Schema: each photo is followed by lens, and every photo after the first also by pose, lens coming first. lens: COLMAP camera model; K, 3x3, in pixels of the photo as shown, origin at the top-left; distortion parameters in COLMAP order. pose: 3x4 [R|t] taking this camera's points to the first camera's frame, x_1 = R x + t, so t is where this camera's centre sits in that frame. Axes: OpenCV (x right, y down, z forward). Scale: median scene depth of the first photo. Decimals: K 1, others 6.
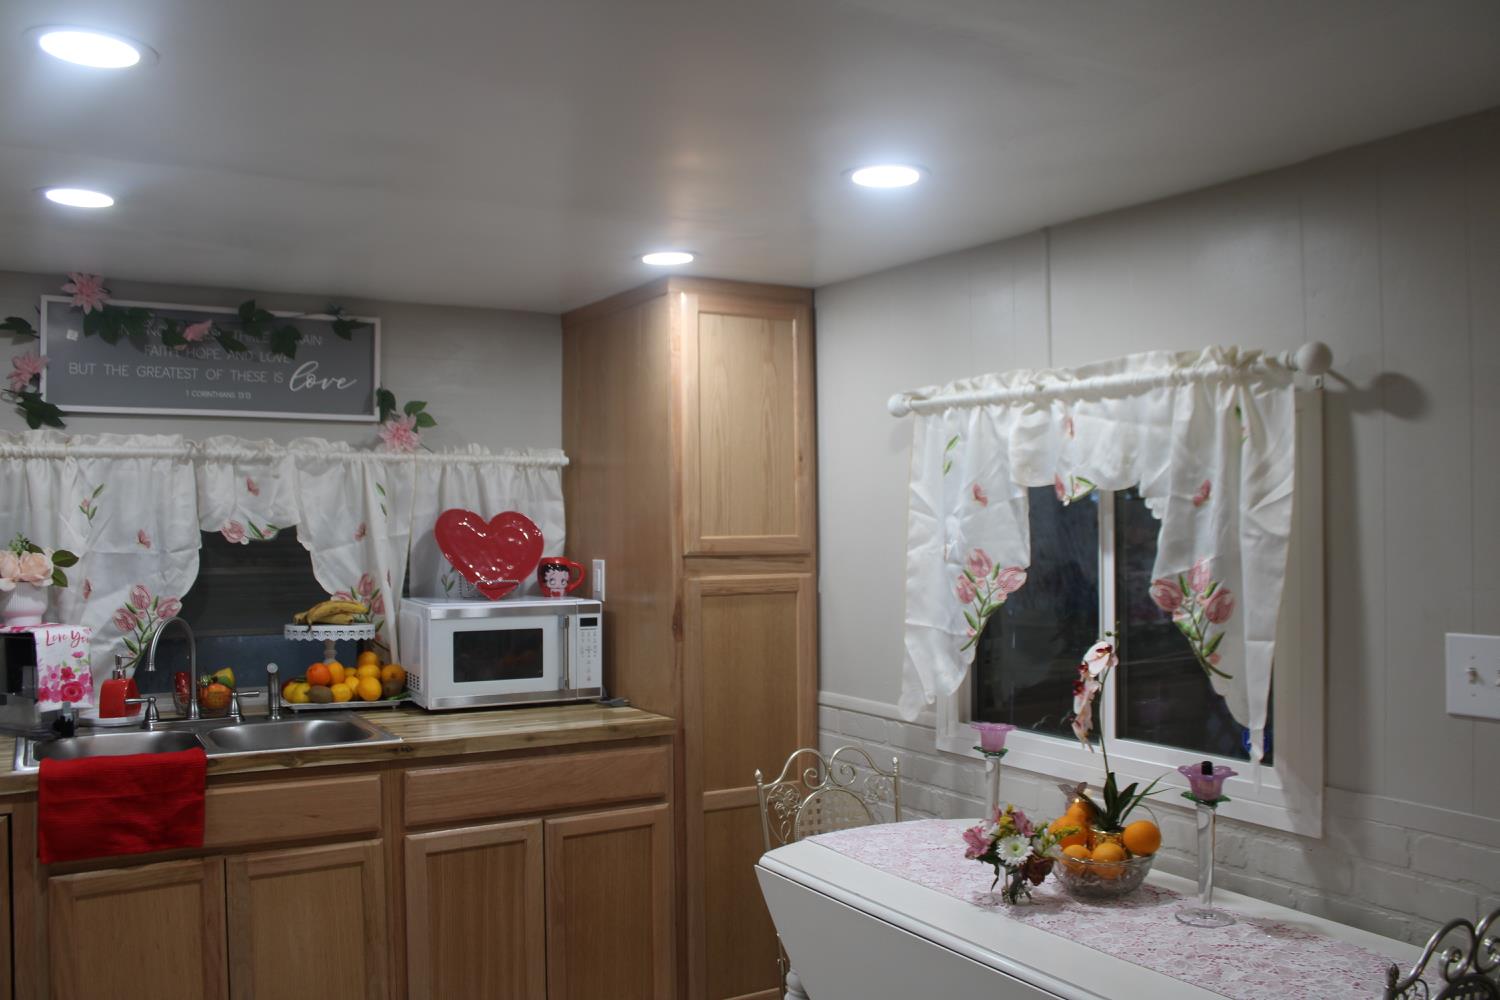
lens RADIAL K [[1249.4, 0, 740.8], [0, 1249.4, 501.7], [0, 0, 1]] dist [-0.169582, 0.159098]
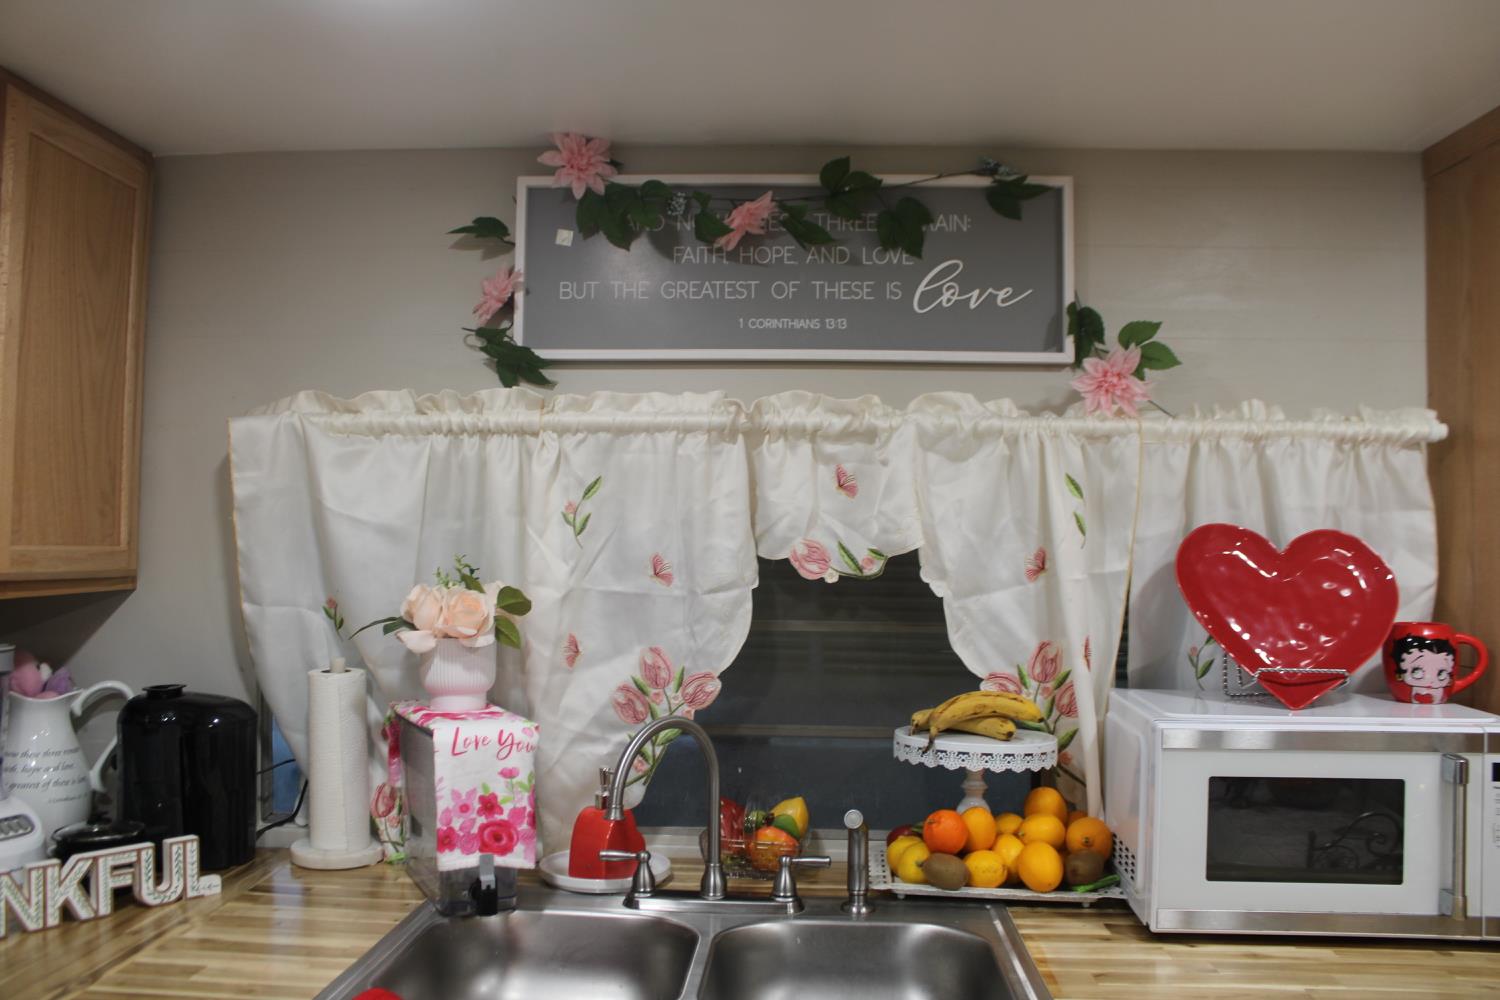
lens RADIAL K [[1249.4, 0, 740.8], [0, 1249.4, 501.7], [0, 0, 1]] dist [-0.169582, 0.159098]
pose [[0.826770, -0.001248, -0.562539, -0.114481], [-0.008265, 0.999863, -0.014364, 0.005908], [0.562480, 0.016525, 0.826646, 0.494866]]
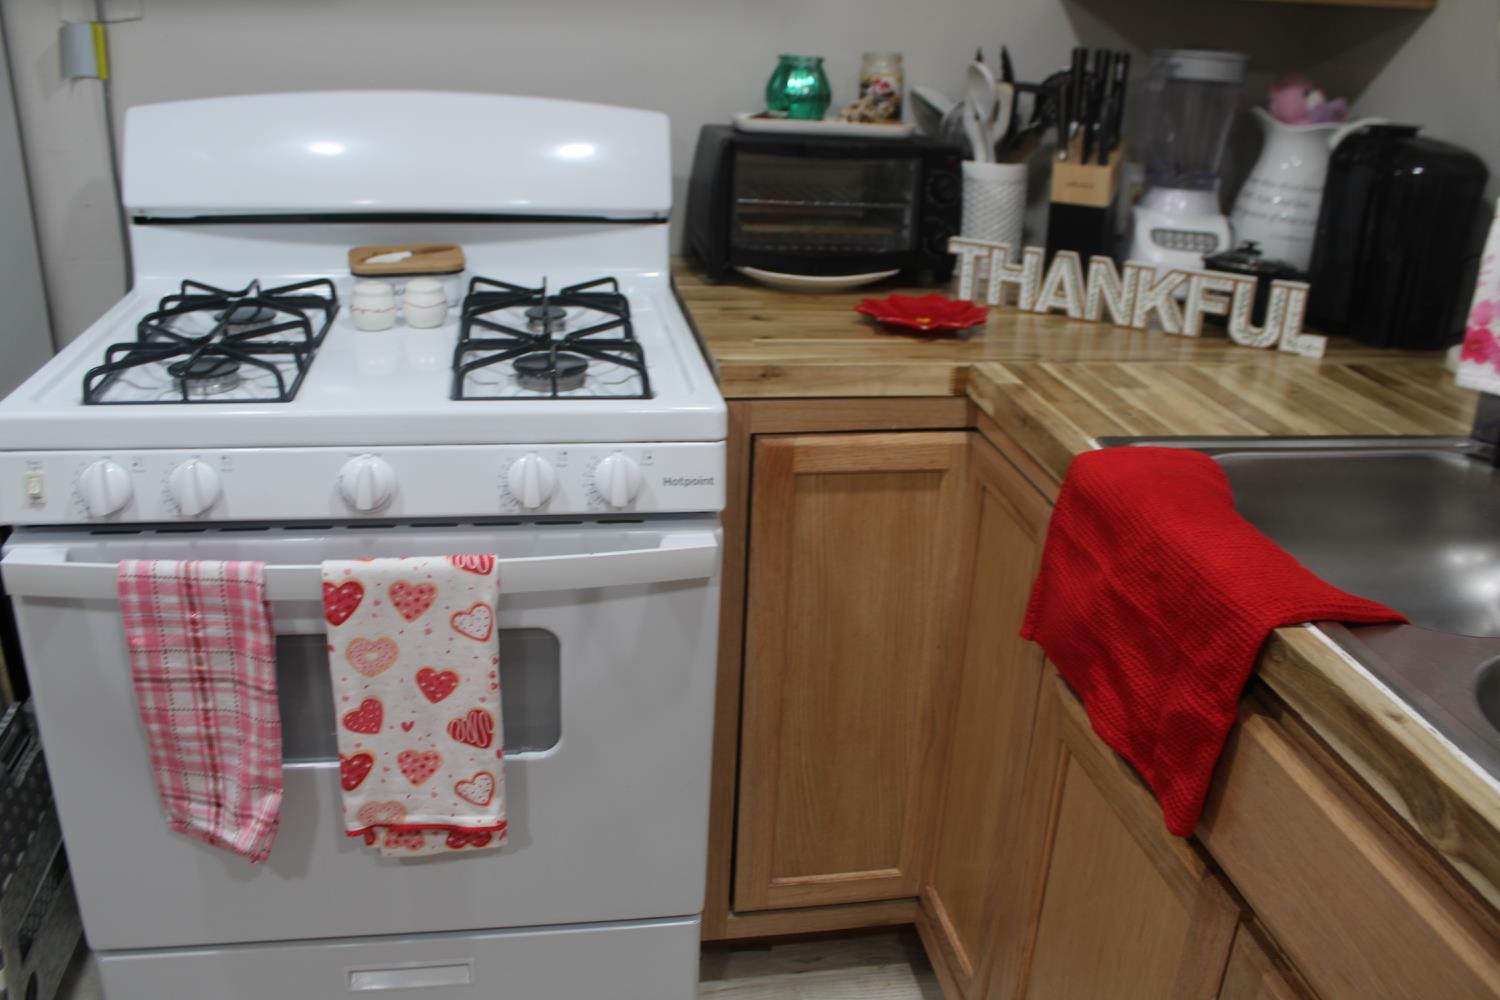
lens RADIAL K [[1249.4, 0, 740.8], [0, 1249.4, 501.7], [0, 0, 1]] dist [-0.169582, 0.159098]
pose [[-0.359487, 0.348878, -0.865479, -0.104004], [-0.022537, 0.923964, 0.381814, 0.050840], [0.932878, 0.156763, -0.324290, 0.755789]]
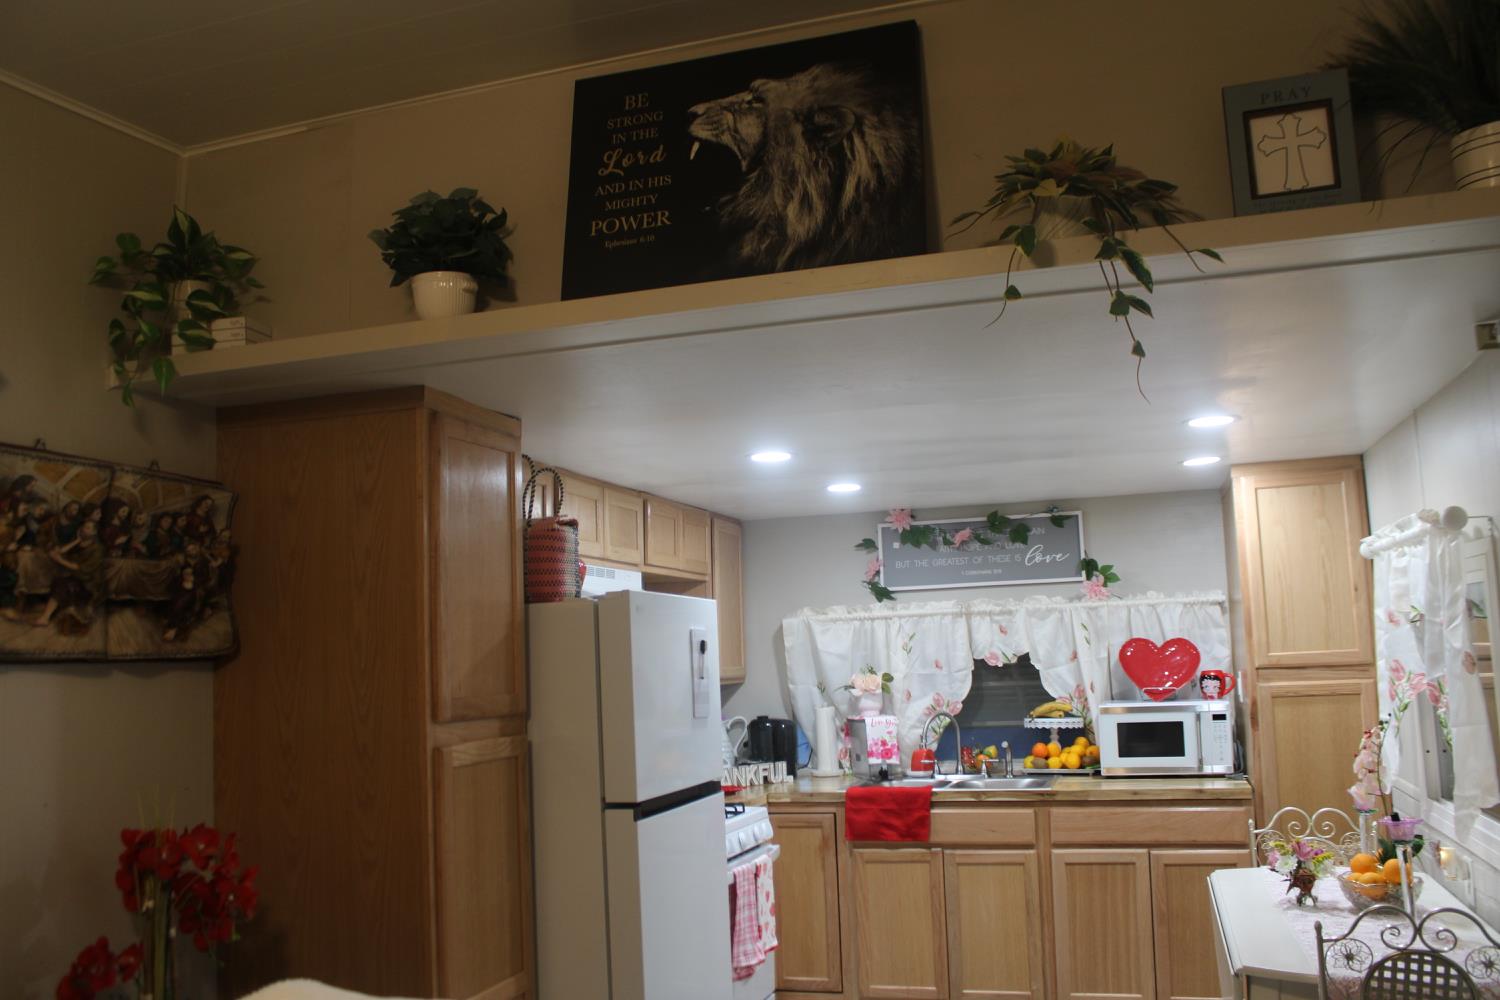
lens RADIAL K [[1249.4, 0, 740.8], [0, 1249.4, 501.7], [0, 0, 1]] dist [-0.169582, 0.159098]
pose [[0.651081, -0.110949, -0.750855, 0.594799], [0.040462, 0.992926, -0.111632, -0.011364], [0.757929, 0.042301, 0.650964, -0.298644]]
